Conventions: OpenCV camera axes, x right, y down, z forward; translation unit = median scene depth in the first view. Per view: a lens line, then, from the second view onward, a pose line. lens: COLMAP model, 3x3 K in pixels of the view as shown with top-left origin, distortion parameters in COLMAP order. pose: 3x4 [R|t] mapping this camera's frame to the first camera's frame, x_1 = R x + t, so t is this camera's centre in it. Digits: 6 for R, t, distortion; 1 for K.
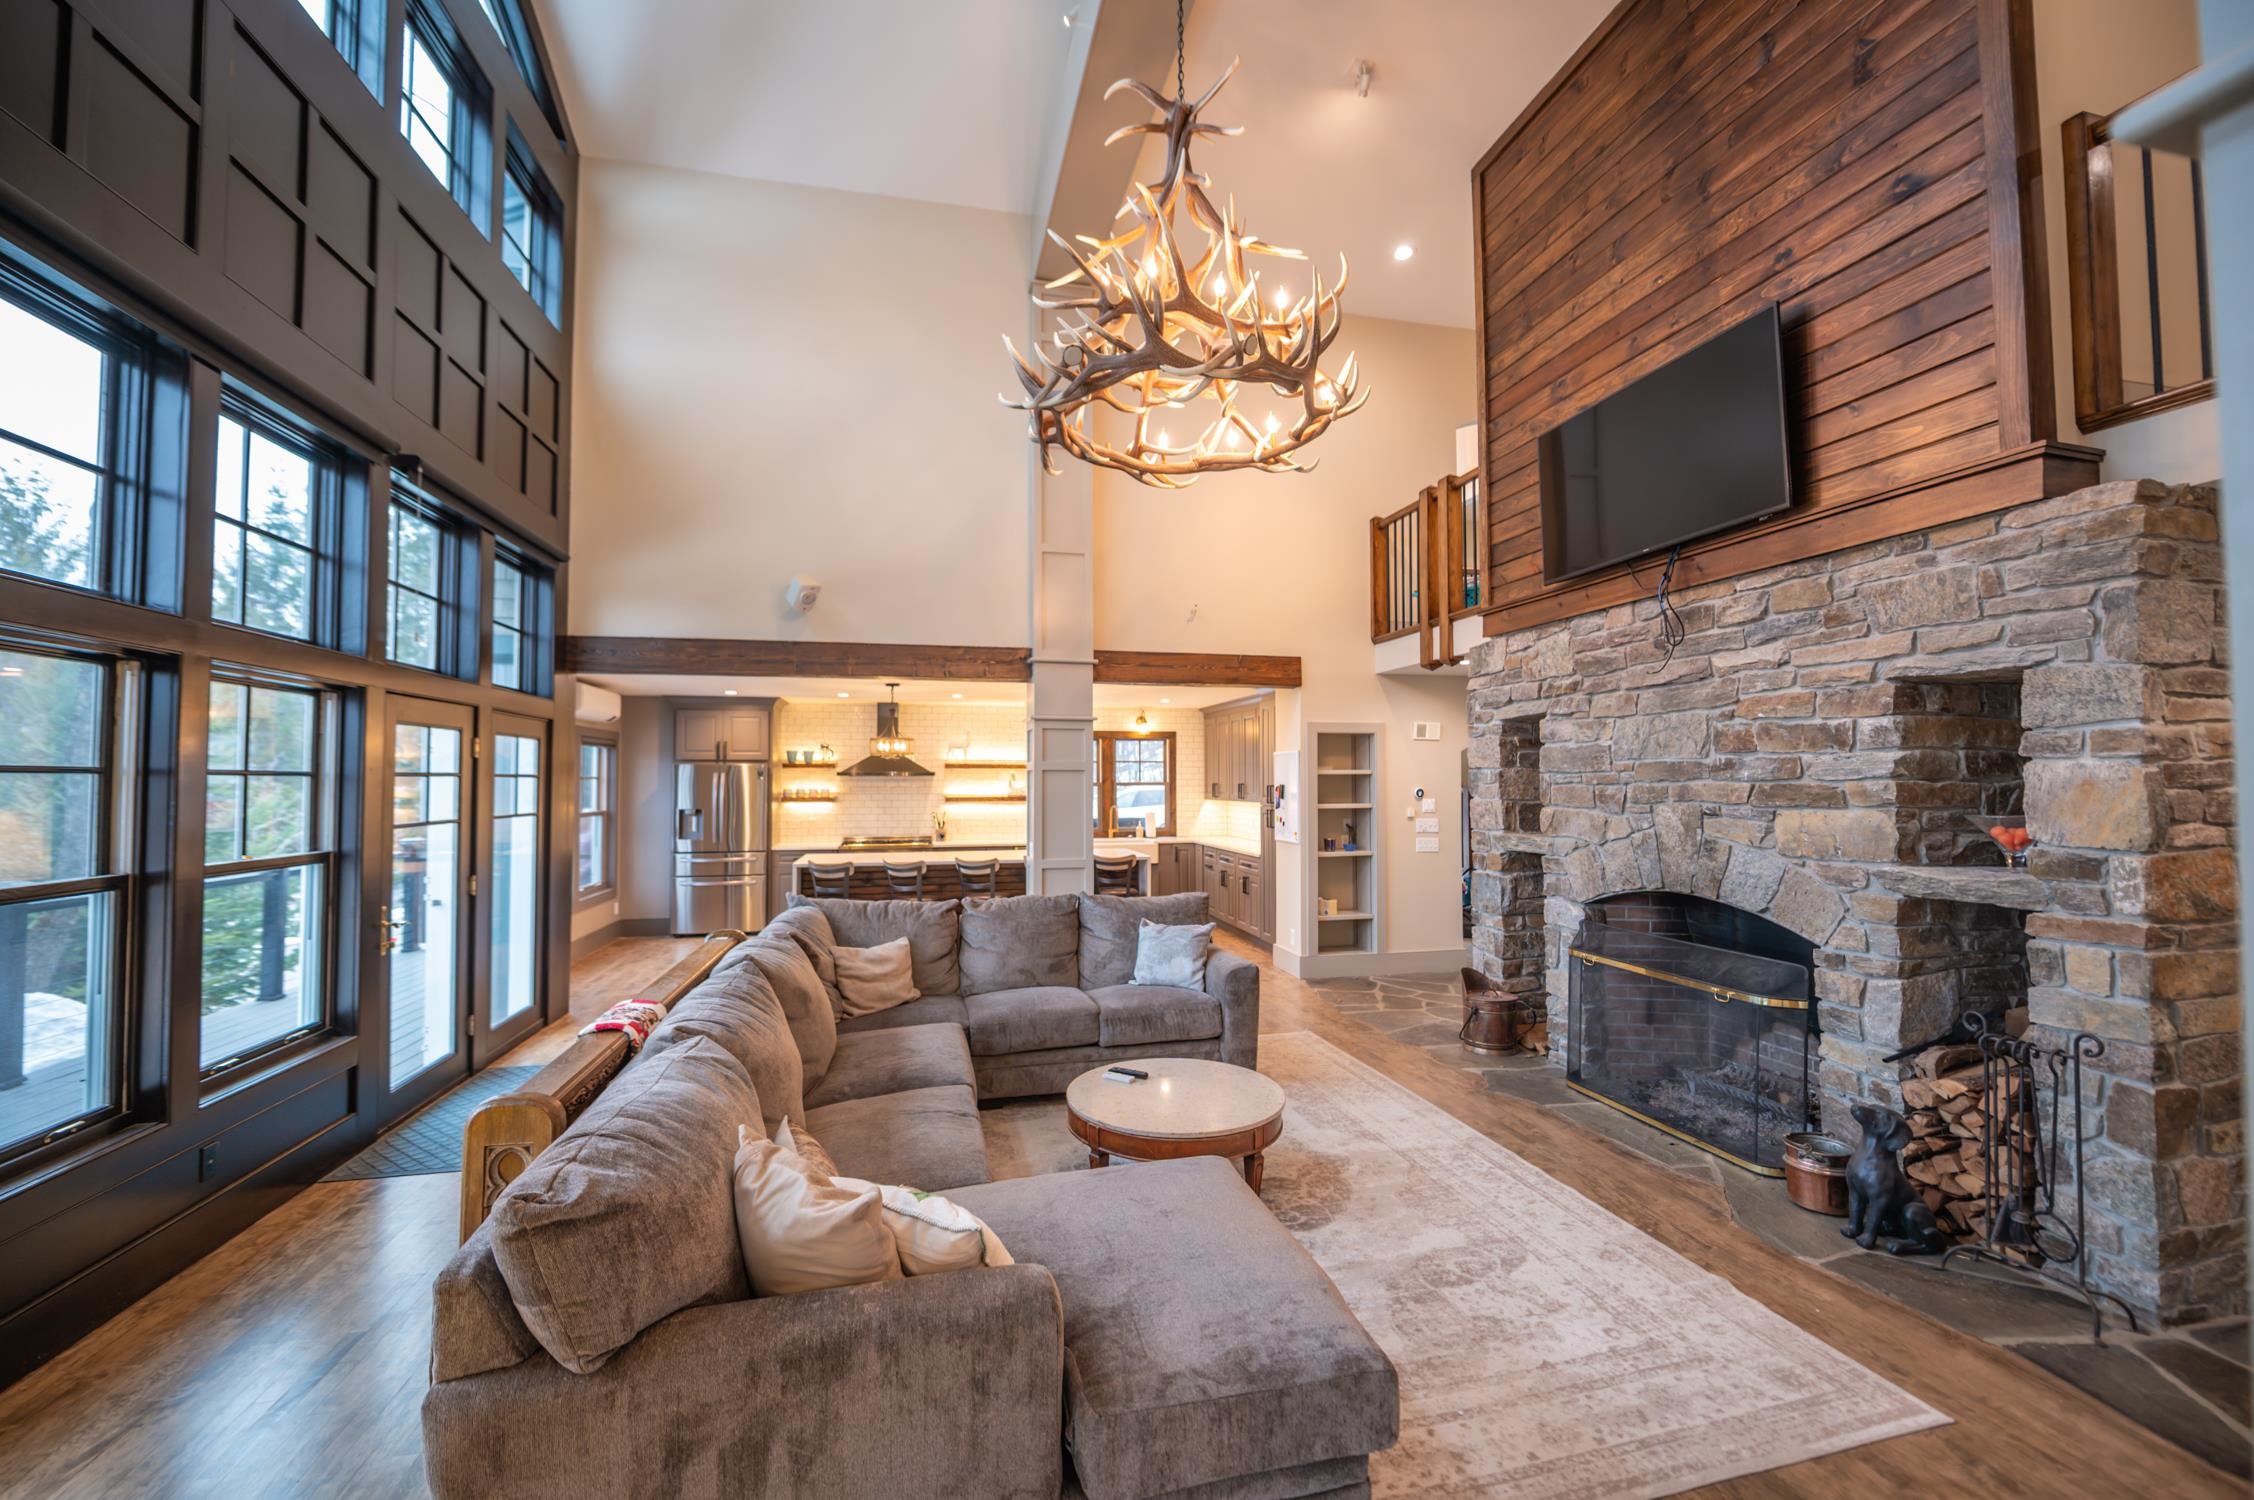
lens RADIAL K [[923.8, 0, 1127.0], [0, 923.8, 750.0], [0, 0, 1]] dist [-0.008079, 0.000028]
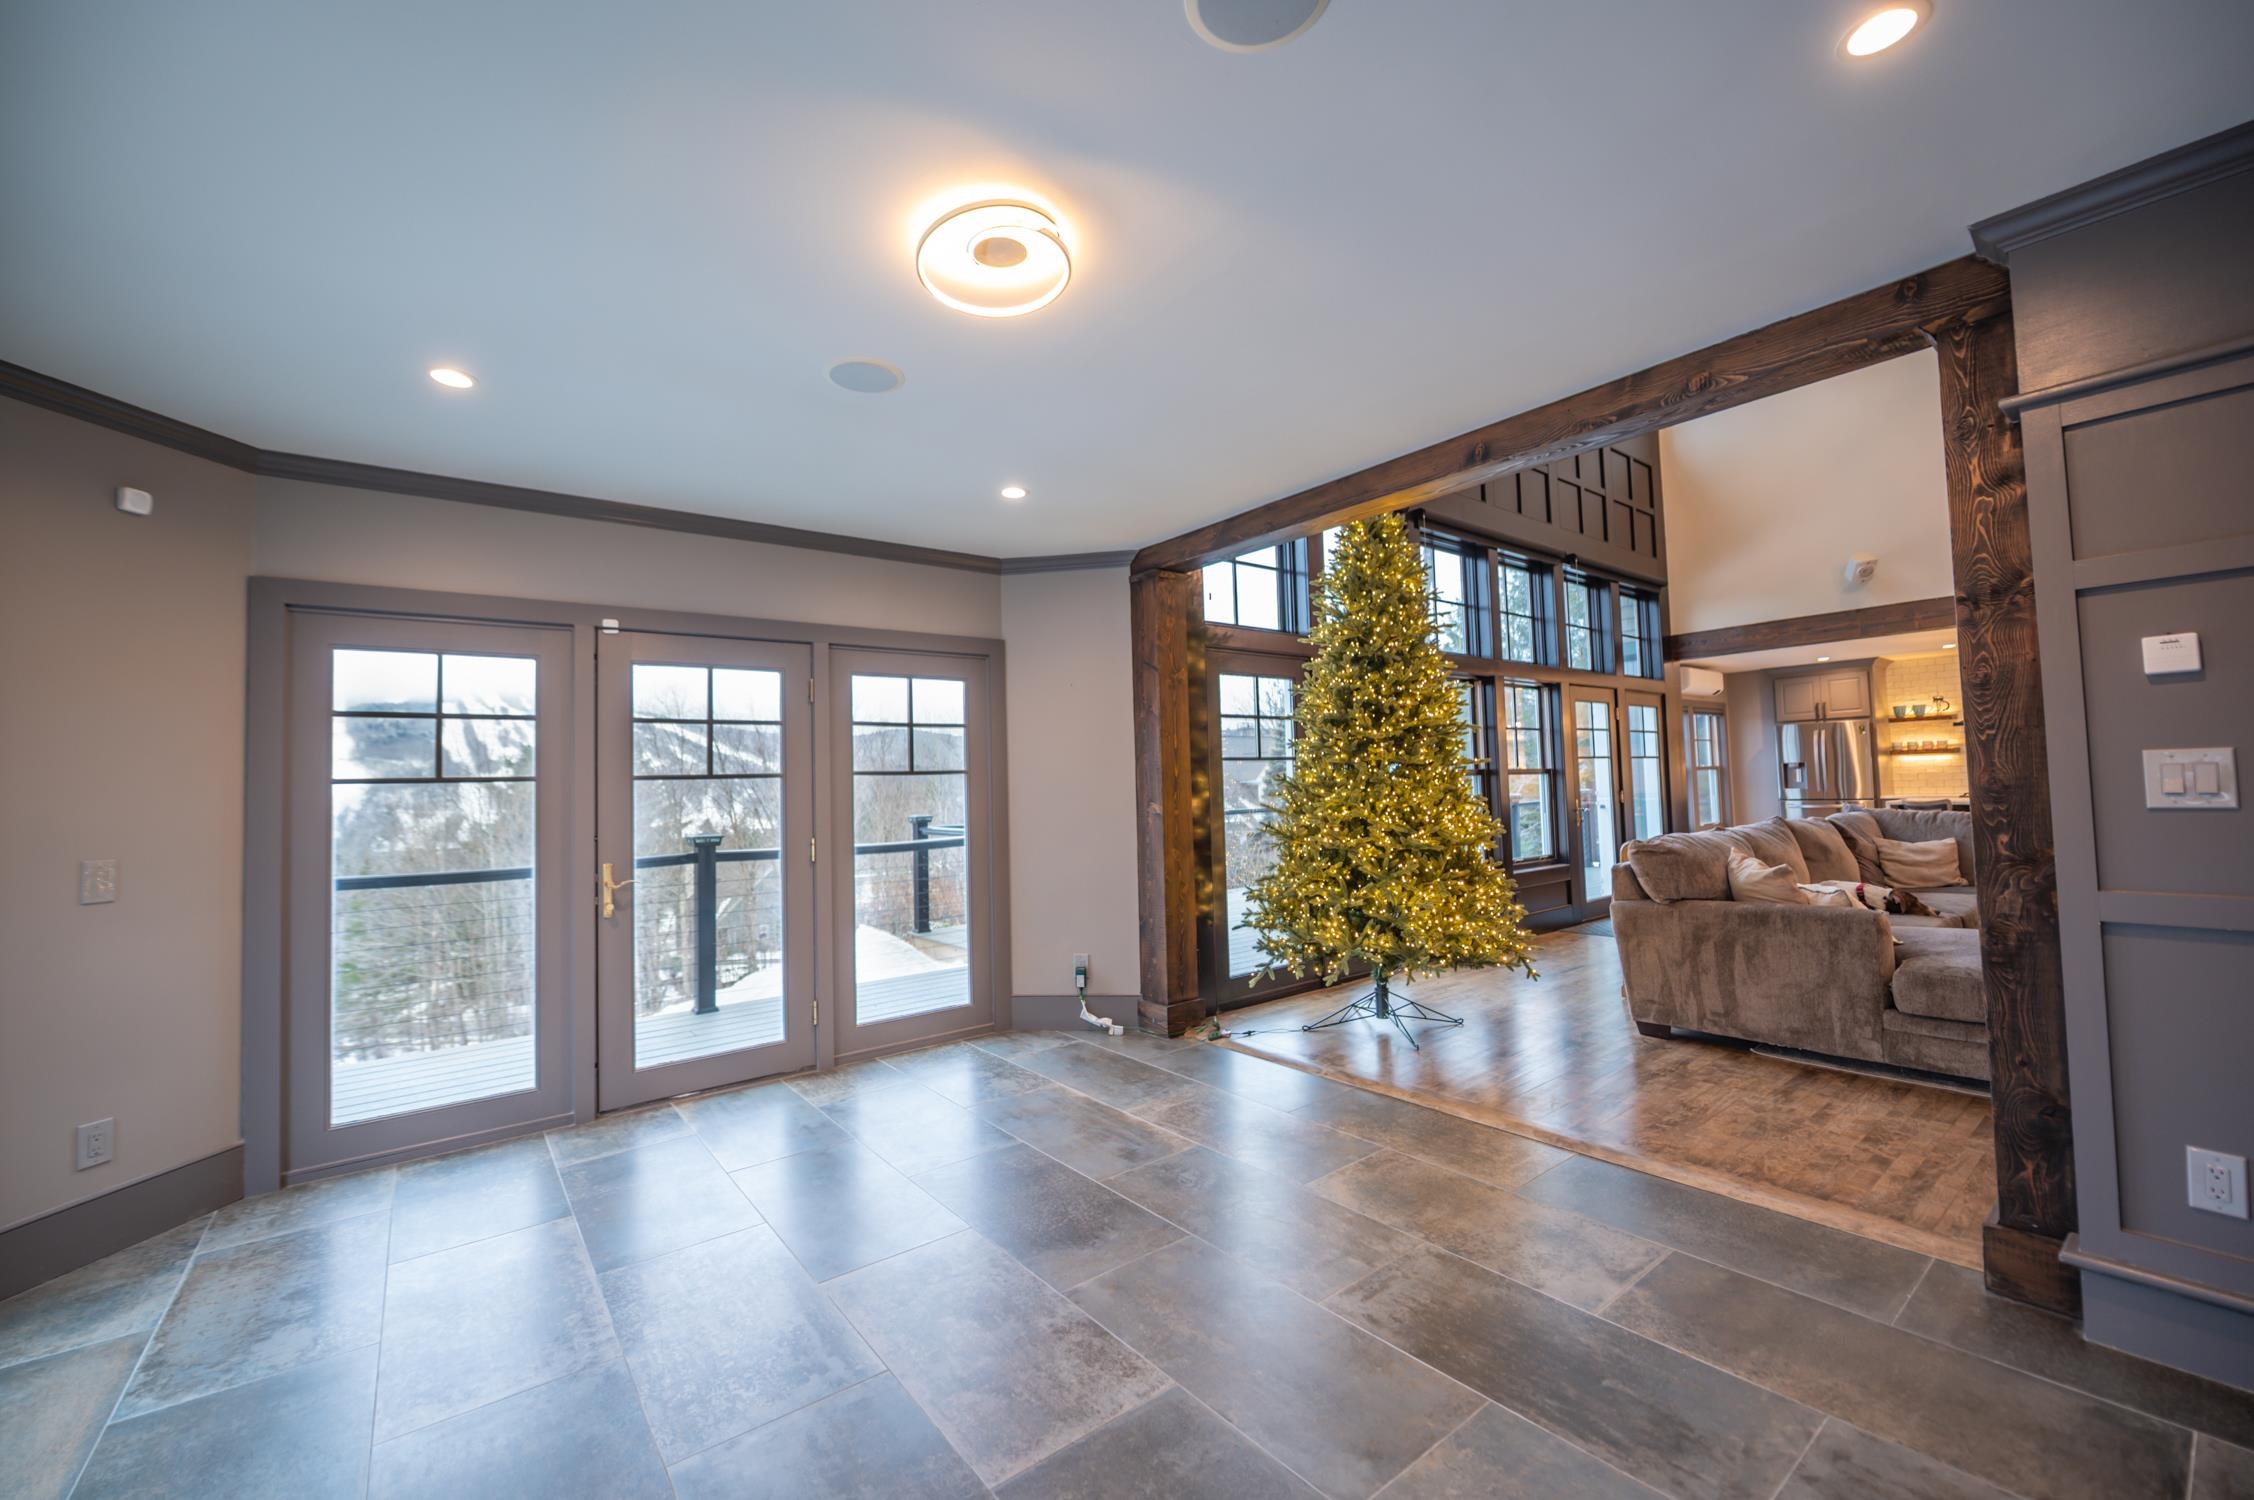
lens RADIAL K [[900.8, 0, 1127.0], [0, 900.8, 750.0], [0, 0, 1]] dist [-0.006398, 0.000087]
pose [[0.433549, -0.049563, -0.899766, 0.357243], [0.060226, 0.997848, -0.025946, 0.050962], [0.899115, -0.042940, 0.435601, -0.494023]]
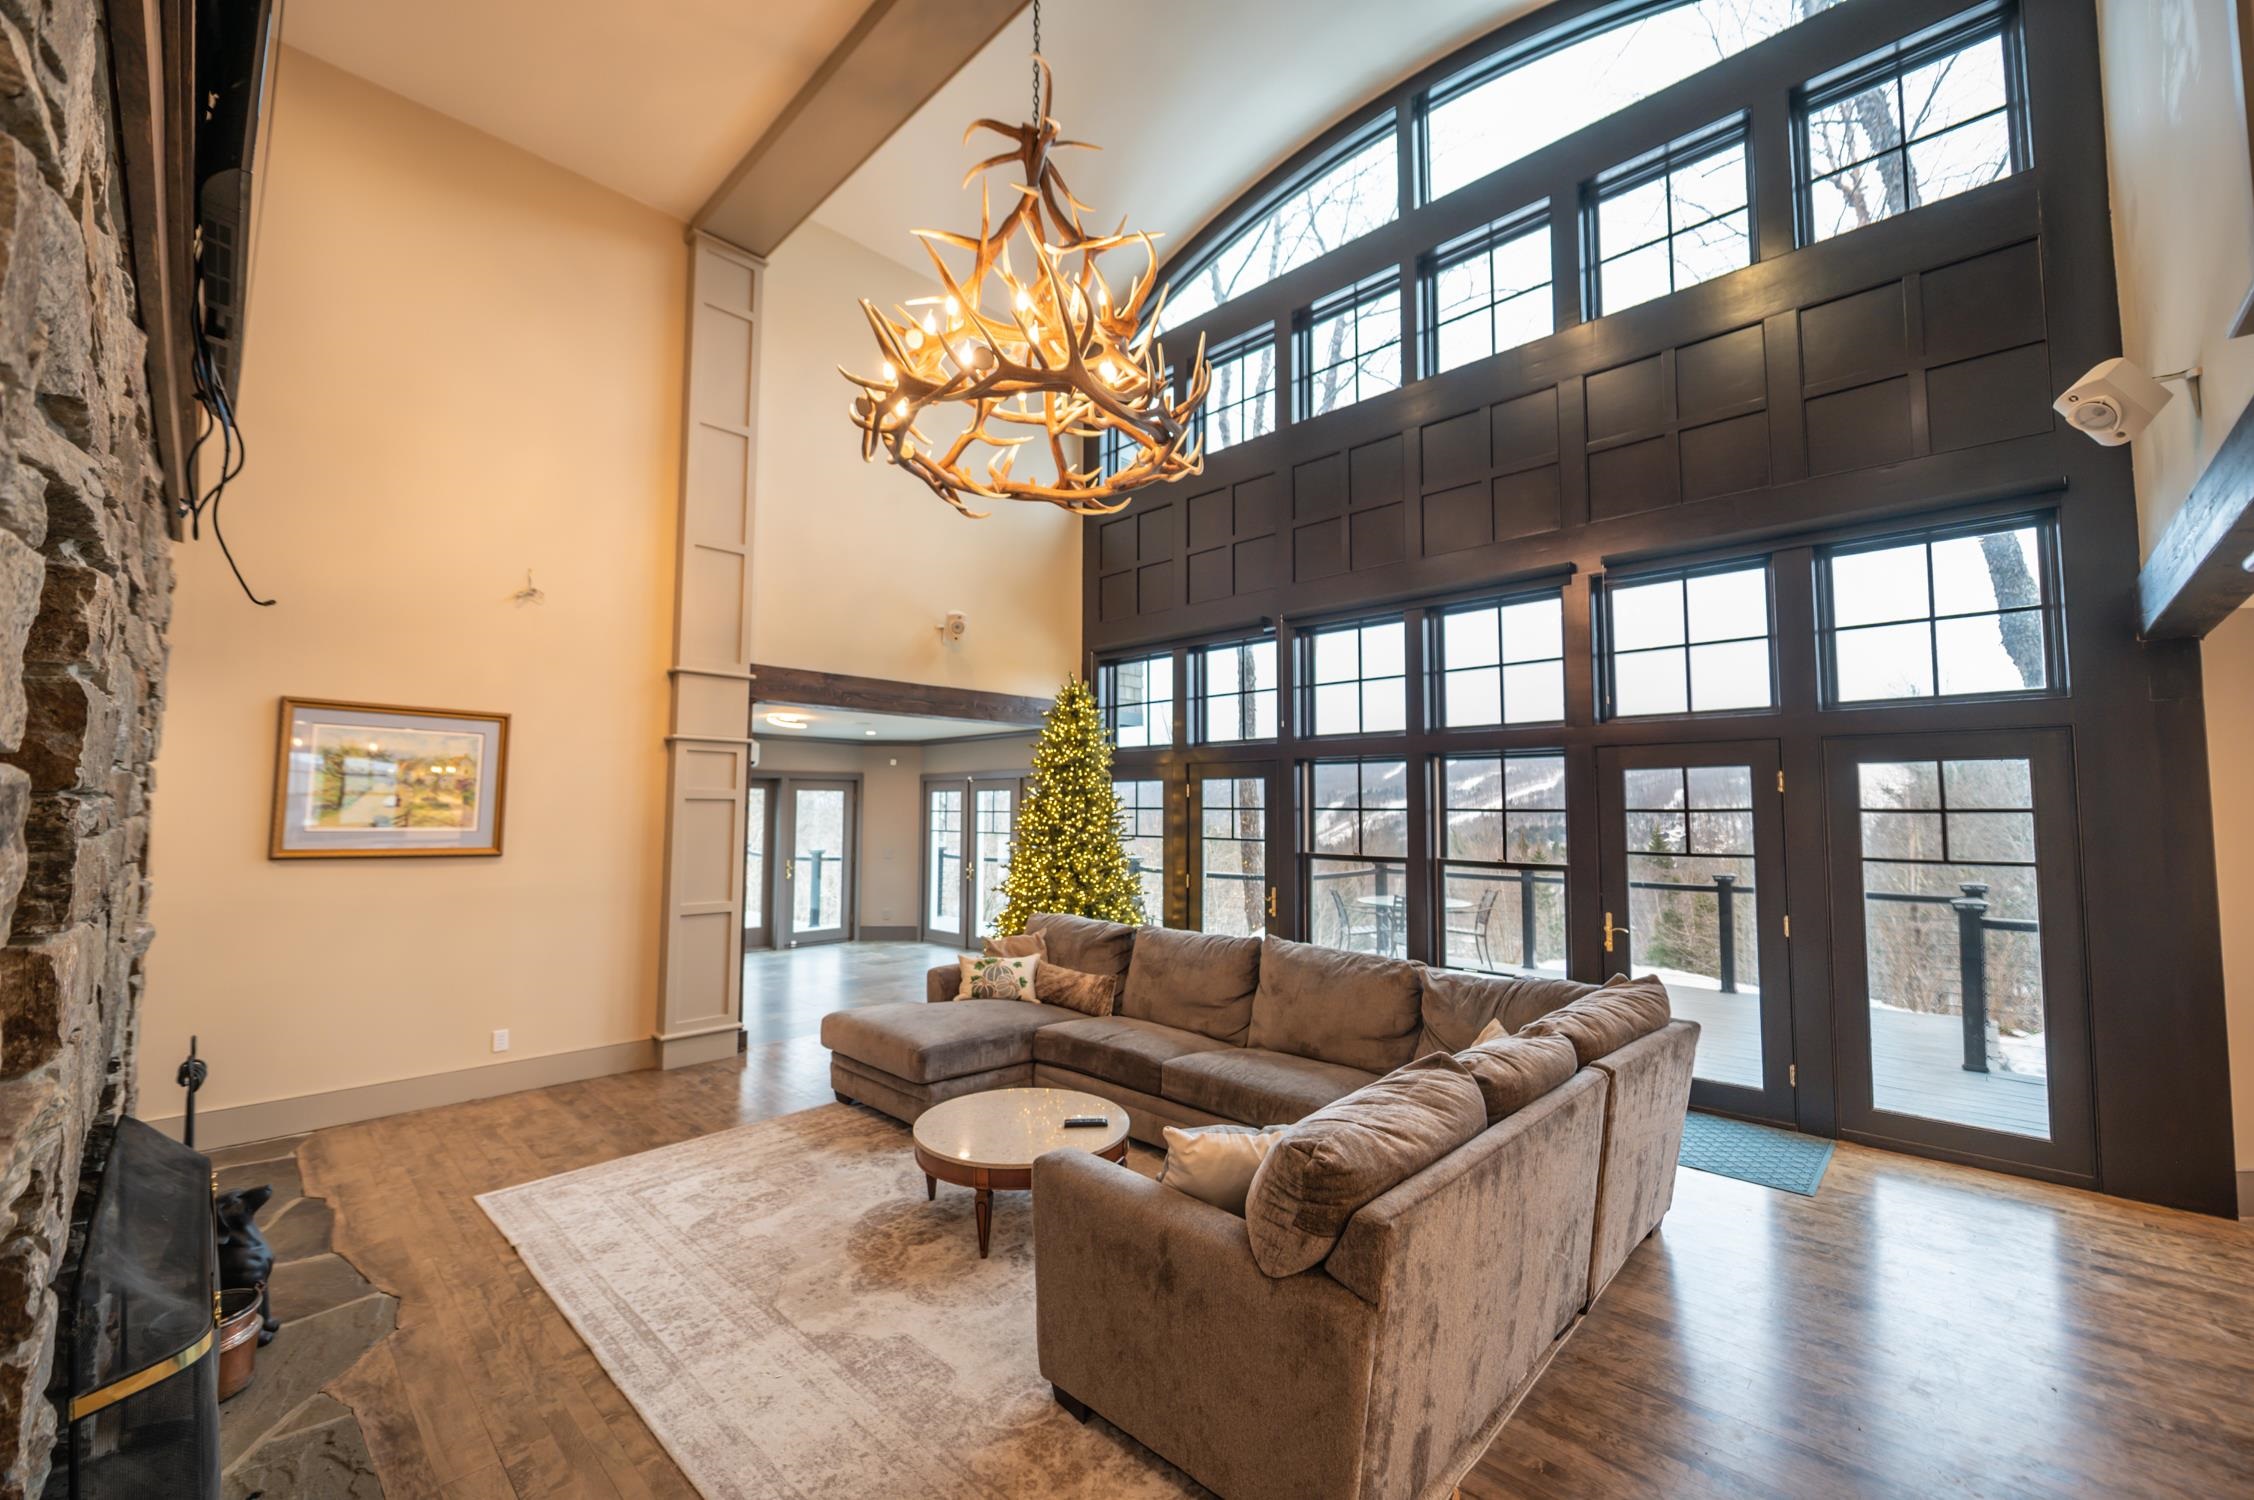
lens RADIAL K [[900.8, 0, 1127.0], [0, 900.8, 750.0], [0, 0, 1]] dist [-0.006398, 0.000087]
pose [[-0.843087, -0.034546, -0.536666, 0.324990], [0.017918, 0.995576, -0.092236, 0.037084], [0.537478, -0.087379, -0.838738, 1.247216]]
